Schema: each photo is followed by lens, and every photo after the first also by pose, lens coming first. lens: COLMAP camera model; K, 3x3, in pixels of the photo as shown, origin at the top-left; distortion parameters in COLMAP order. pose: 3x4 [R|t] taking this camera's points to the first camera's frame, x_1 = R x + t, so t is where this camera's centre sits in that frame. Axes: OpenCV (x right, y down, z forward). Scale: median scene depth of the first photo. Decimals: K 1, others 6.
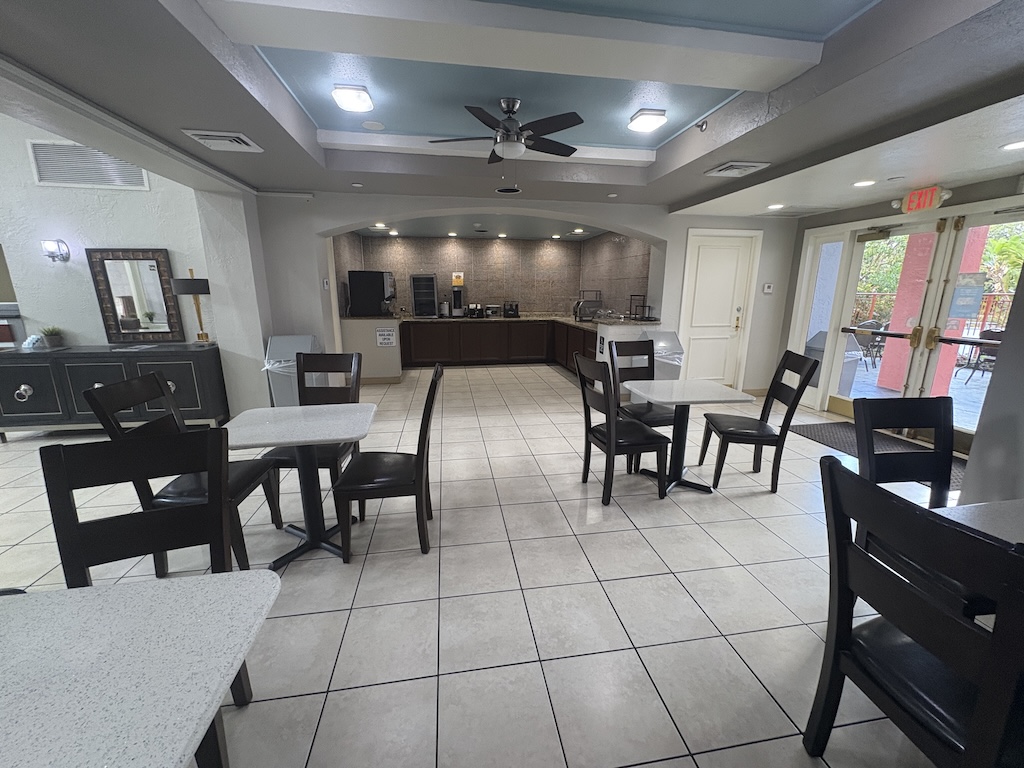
lens RADIAL K [[408.1, 0, 510.7], [0, 408.1, 382.9], [0, 0, 1]] dist [0.000278, 0.000007]
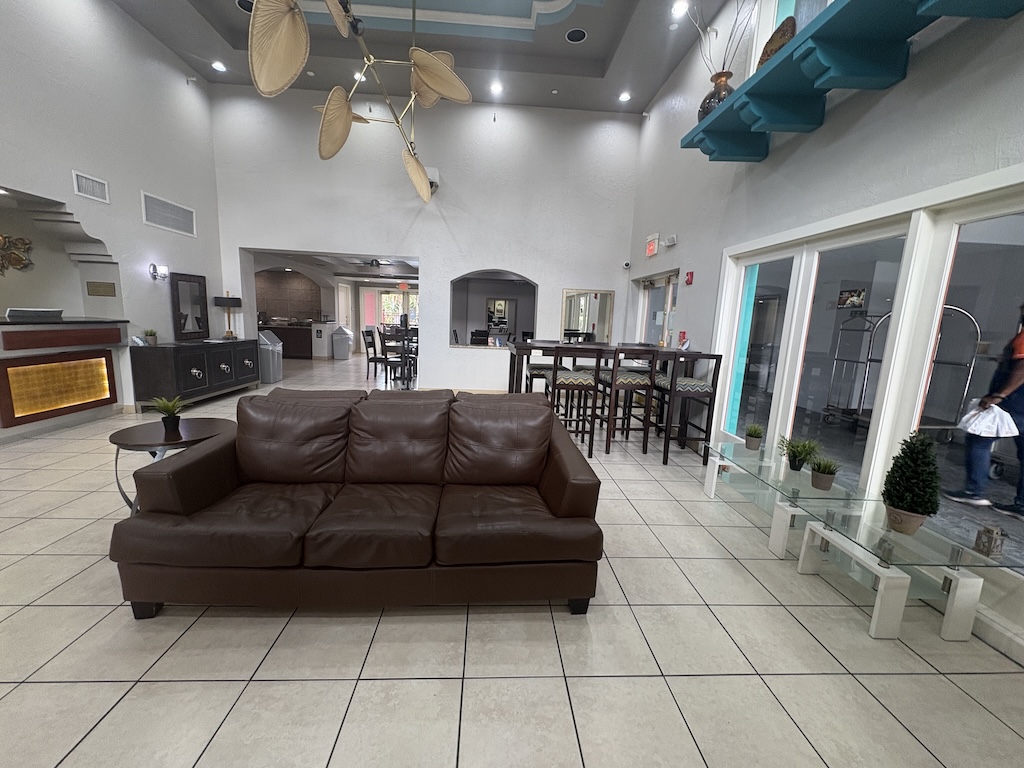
lens RADIAL K [[408.1, 0, 510.1], [0, 408.1, 382.5], [0, 0, 1]] dist [0.000278, 0.000007]
pose [[0.101597, -0.159801, 0.981907, -2.283330], [0.190668, 0.971844, 0.138435, 0.062433], [-0.976383, 0.173154, 0.129206, -0.238540]]
